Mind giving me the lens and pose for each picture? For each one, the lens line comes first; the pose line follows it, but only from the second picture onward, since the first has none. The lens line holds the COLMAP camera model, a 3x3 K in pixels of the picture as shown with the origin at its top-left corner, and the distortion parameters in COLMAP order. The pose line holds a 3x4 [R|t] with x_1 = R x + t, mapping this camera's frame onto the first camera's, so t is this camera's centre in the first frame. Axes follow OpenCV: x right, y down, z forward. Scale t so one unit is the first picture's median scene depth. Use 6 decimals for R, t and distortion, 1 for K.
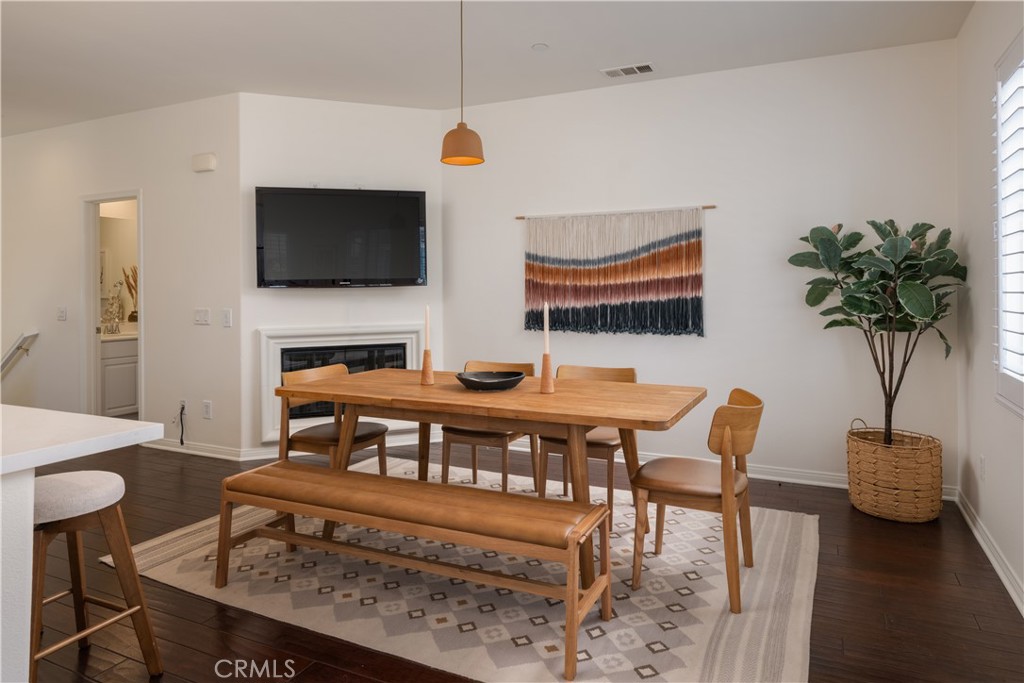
lens RADIAL K [[635.4, 0, 520.1], [0, 635.4, 298.3], [0, 0, 1]] dist [0.002794, -0.000687]
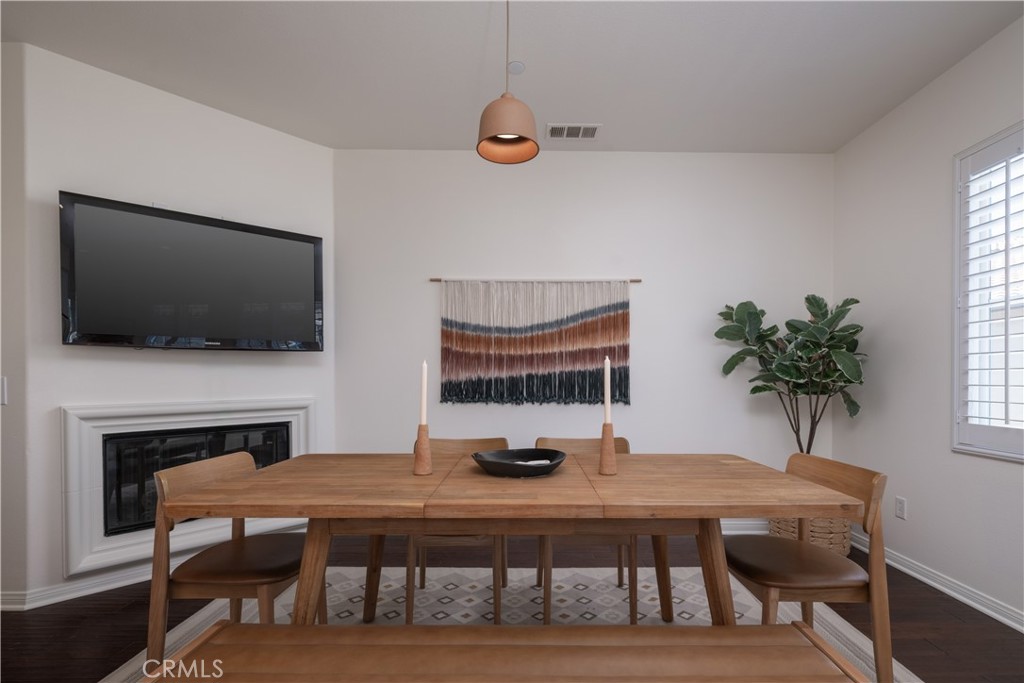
lens RADIAL K [[476.8, 0, 512.9], [0, 476.8, 385.4], [0, 0, 1]] dist [-0.005822, 0.000746]
pose [[0.900252, 0.000874, 0.435368, -0.210589], [0.000935, 0.999992, -0.003942, 0.029518], [-0.435368, 0.003956, 0.900244, 0.357851]]
